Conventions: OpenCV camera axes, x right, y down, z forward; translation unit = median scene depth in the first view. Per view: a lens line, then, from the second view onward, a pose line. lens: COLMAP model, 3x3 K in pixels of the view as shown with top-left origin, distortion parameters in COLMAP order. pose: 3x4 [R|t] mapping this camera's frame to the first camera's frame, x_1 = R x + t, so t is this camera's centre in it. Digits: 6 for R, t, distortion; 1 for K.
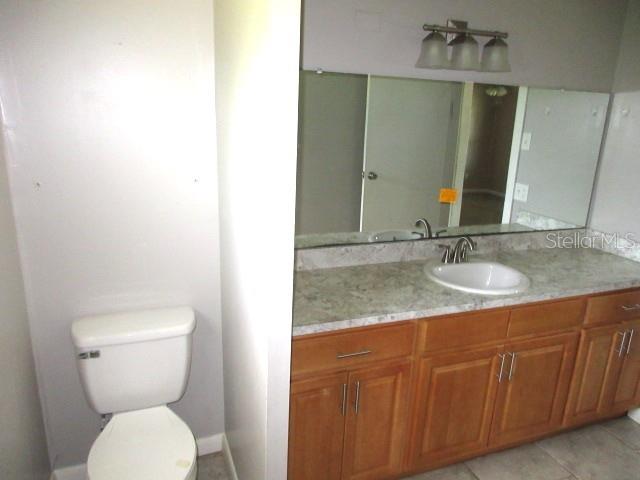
lens RADIAL K [[441.9, 0, 320.0], [0, 441.9, 240.0], [0, 0, 1]] dist [-0.001430, -0.000469]
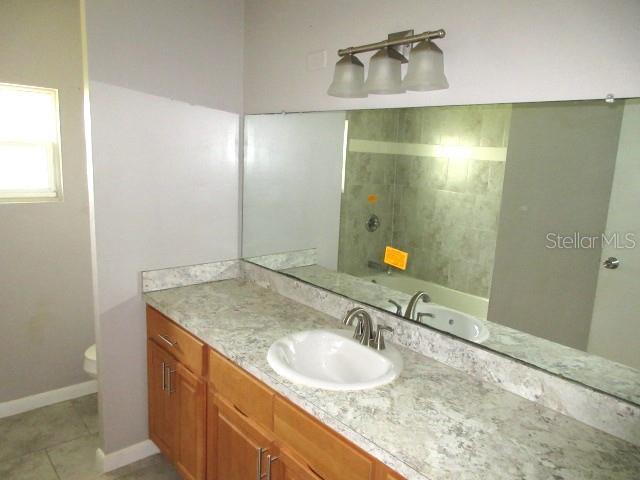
lens RADIAL K [[488.0, 0, 320.0], [0, 488.0, 240.0], [0, 0, 1]] dist [0.001875, 0.000890]
pose [[0.344016, 0.159419, -0.925332, 1.136767], [-0.277636, 0.958687, 0.061947, -0.163620], [0.896979, 0.235594, 0.374064, 0.654649]]
